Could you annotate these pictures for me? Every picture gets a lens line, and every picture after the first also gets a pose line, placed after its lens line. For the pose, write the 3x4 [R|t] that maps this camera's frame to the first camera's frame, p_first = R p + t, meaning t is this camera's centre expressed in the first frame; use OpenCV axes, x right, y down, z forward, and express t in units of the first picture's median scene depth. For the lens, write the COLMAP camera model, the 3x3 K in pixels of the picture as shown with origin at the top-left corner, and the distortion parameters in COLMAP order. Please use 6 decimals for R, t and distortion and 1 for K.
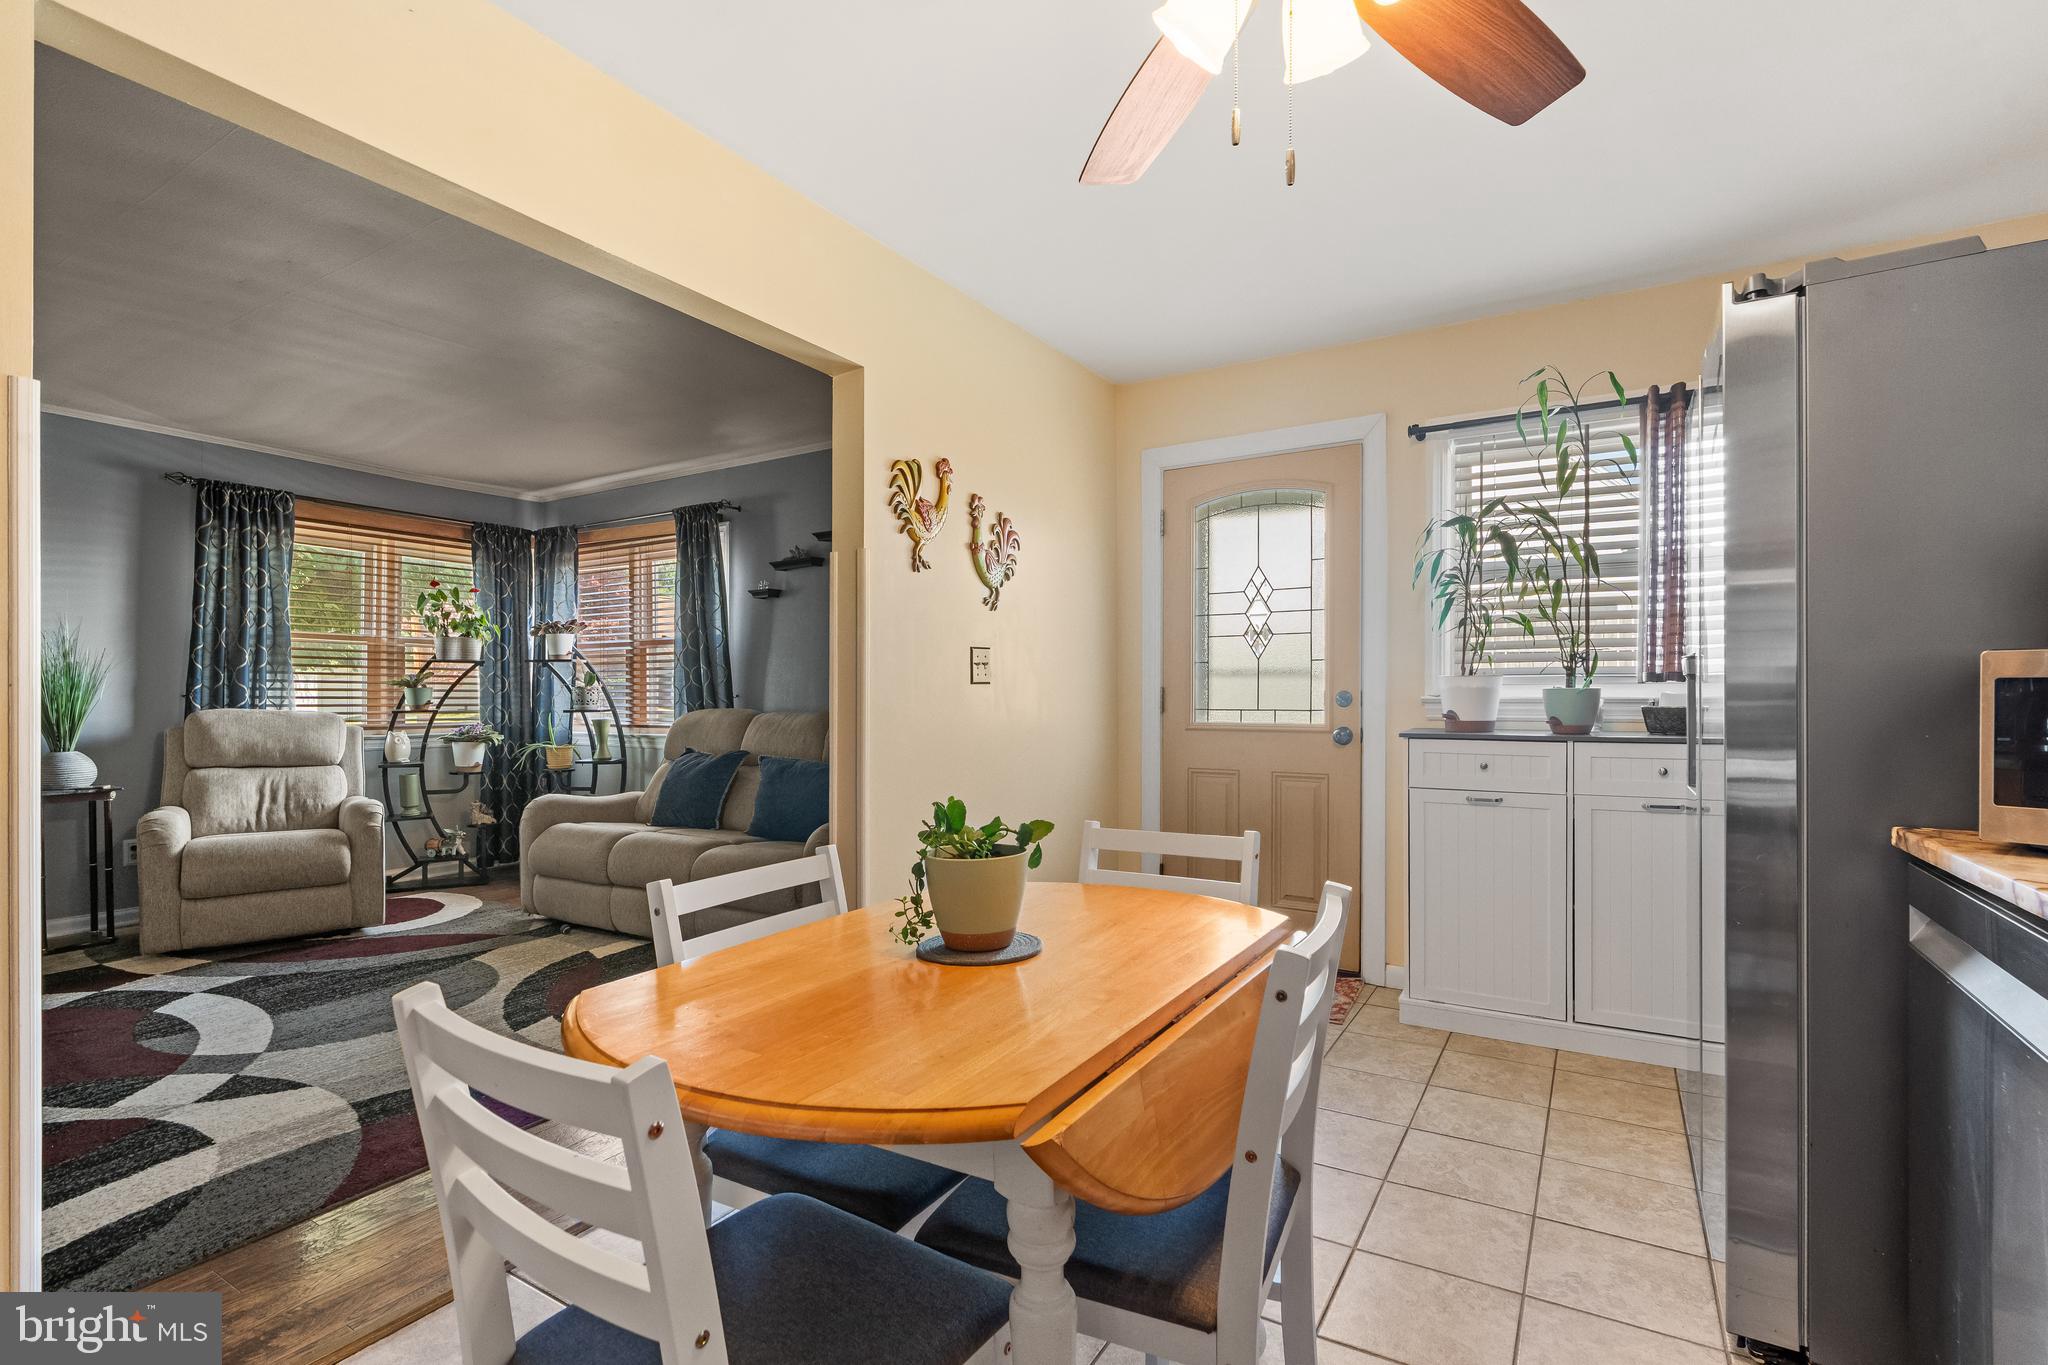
lens RADIAL K [[933.9, 0, 1014.8], [0, 933.9, 701.1], [0, 0, 1]] dist [-0.003469, 0.001081]
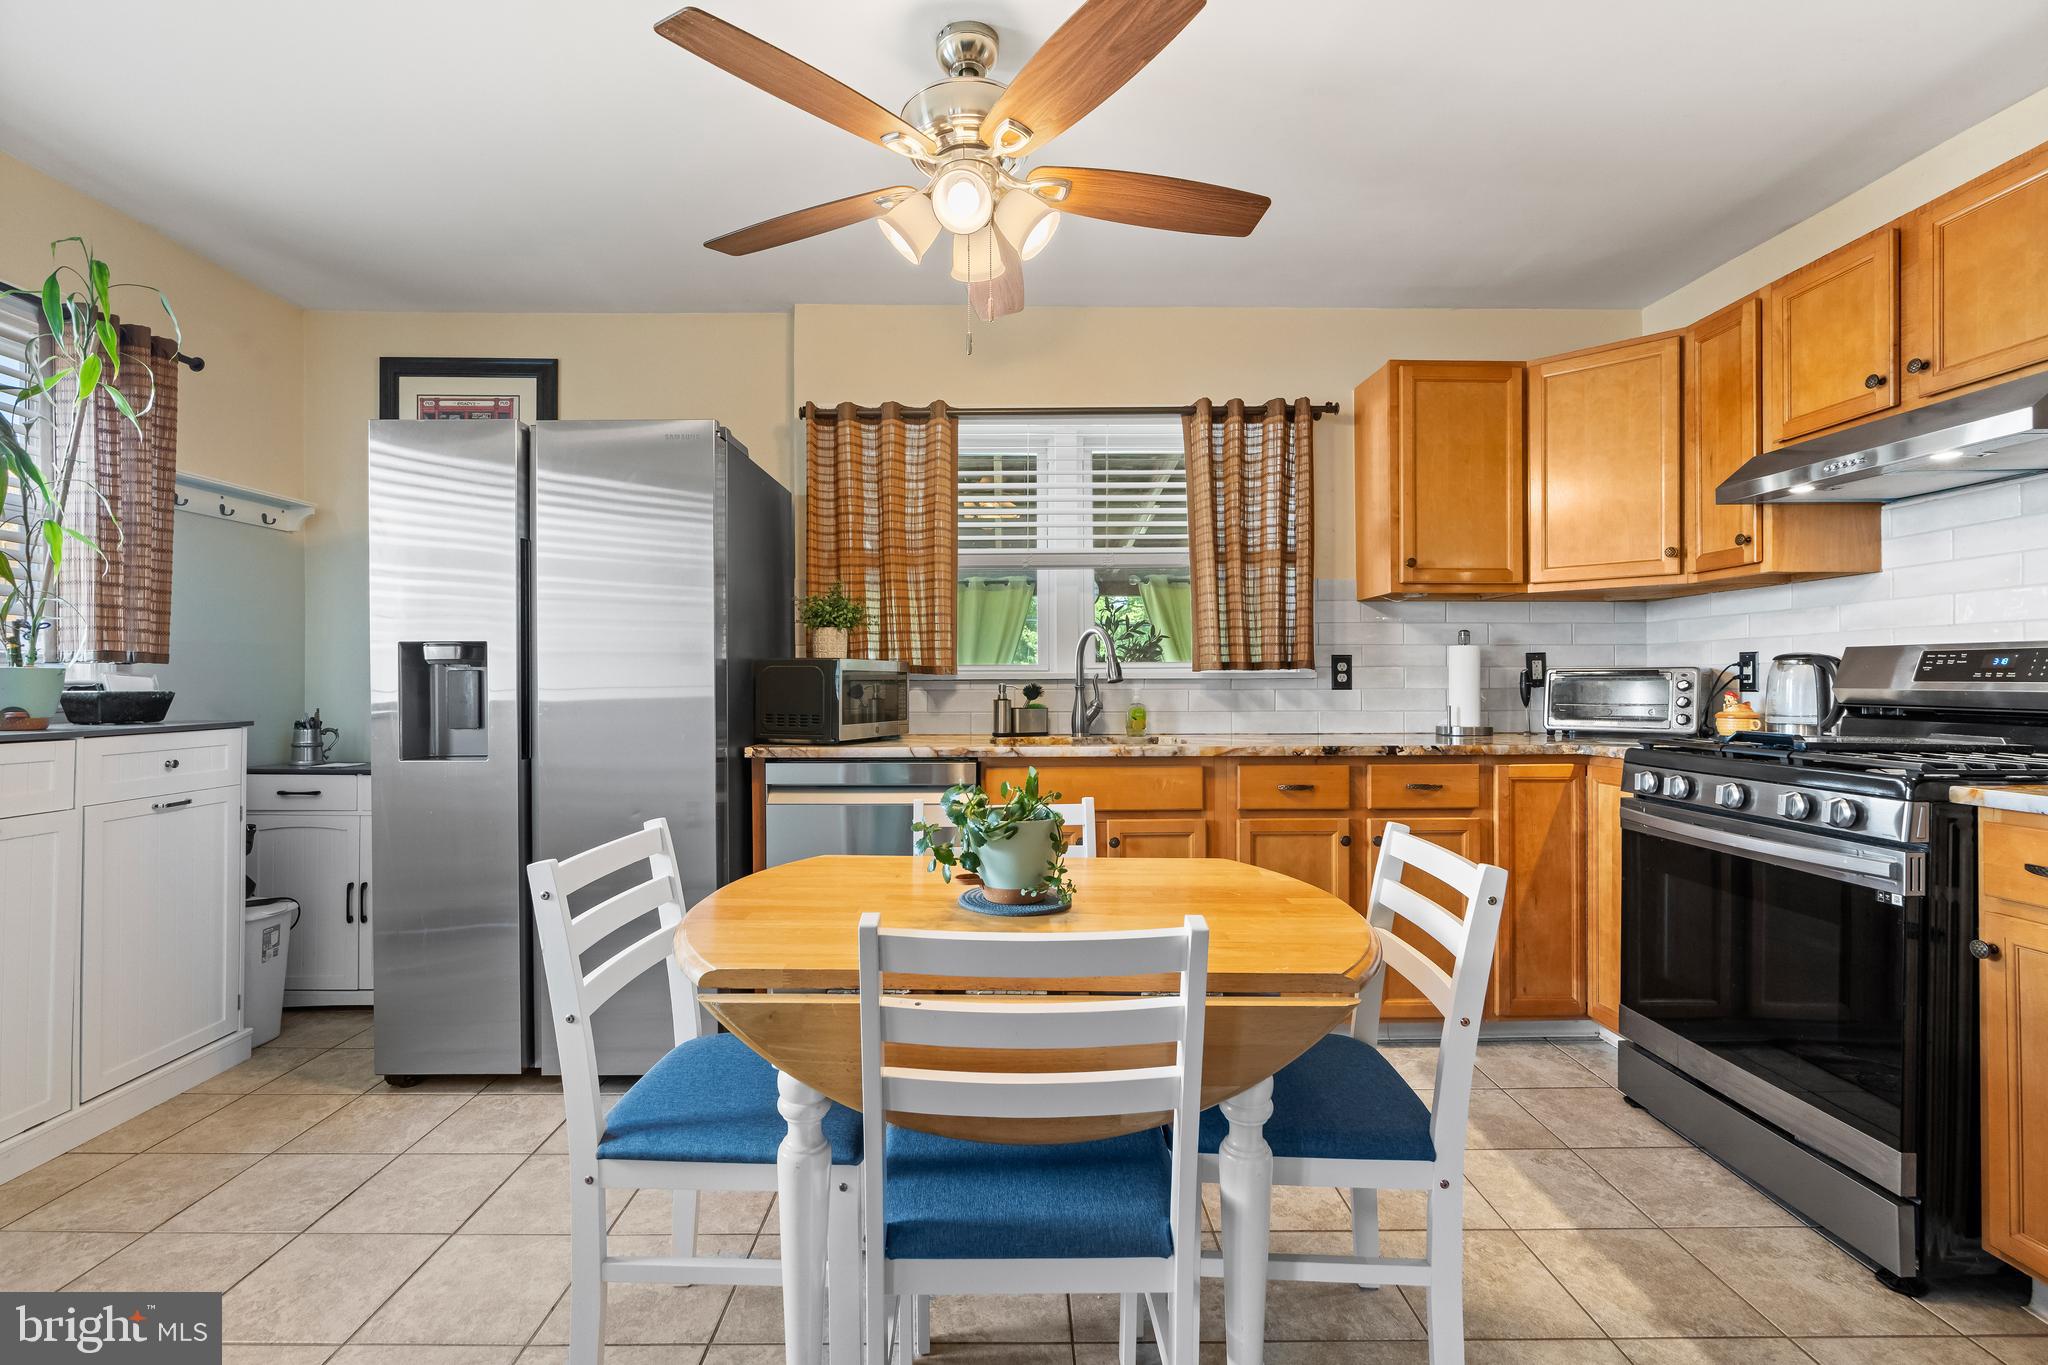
lens RADIAL K [[921.5, 0, 1016.7], [0, 921.5, 678.3], [0, 0, 1]] dist [-0.013989, 0.010655]
pose [[-0.538602, 0.008551, 0.842517, -0.263899], [0.008772, 0.999951, -0.004541, 0.001825], [-0.842515, 0.004945, -0.538651, 0.437172]]
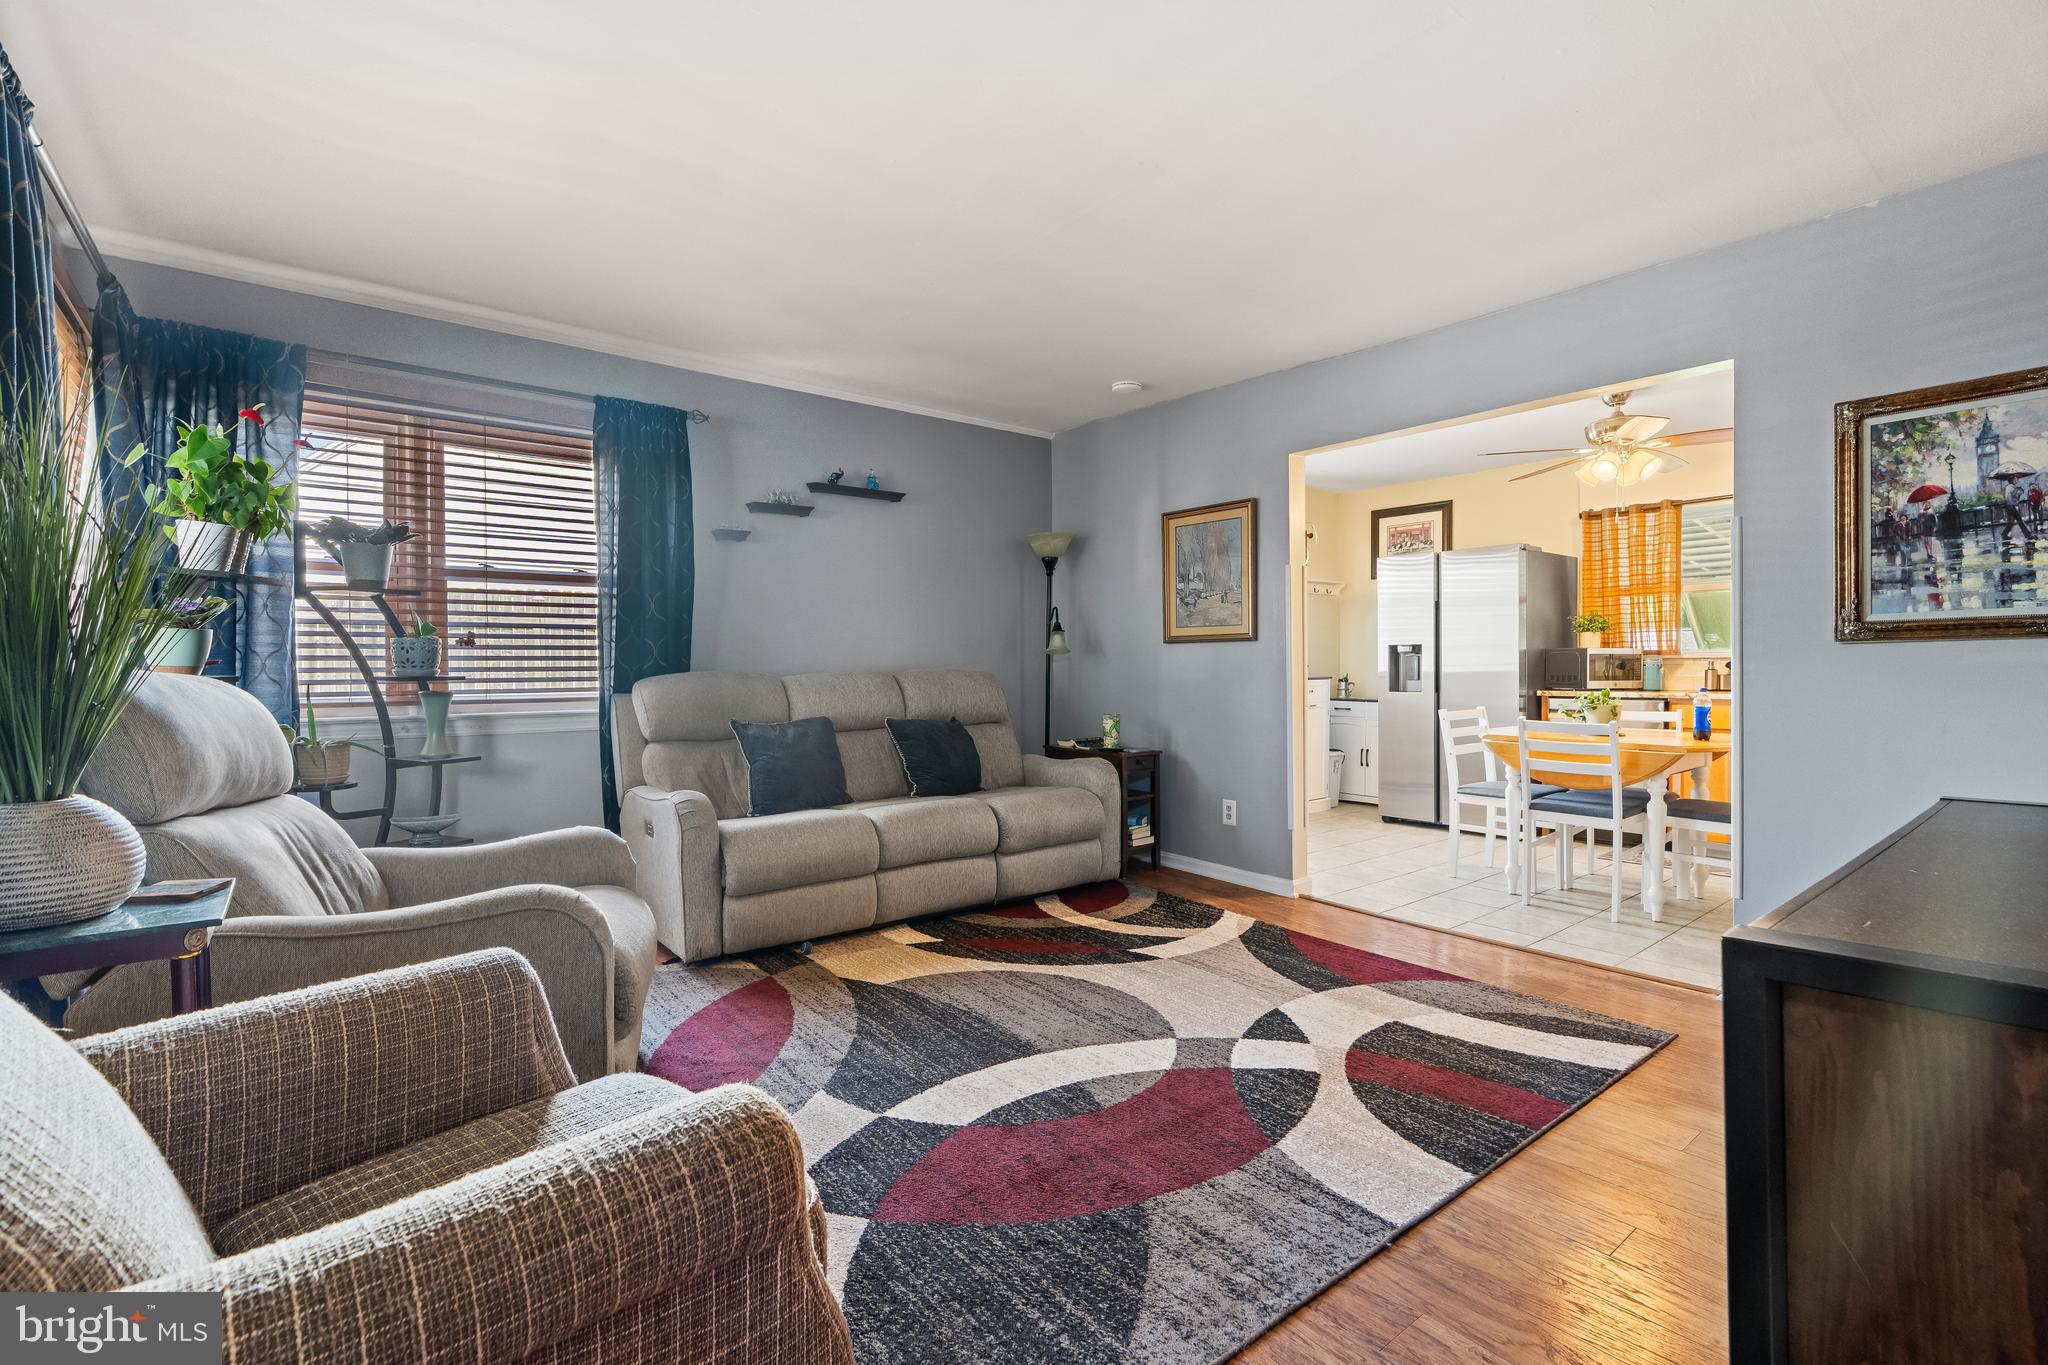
lens RADIAL K [[921.5, 0, 1016.7], [0, 921.5, 678.3], [0, 0, 1]] dist [-0.013989, 0.010655]
pose [[0.342132, -0.006336, 0.939631, -1.008852], [0.007944, 0.999961, 0.003851, 0.013330], [-0.939618, 0.006147, 0.342169, 0.498159]]
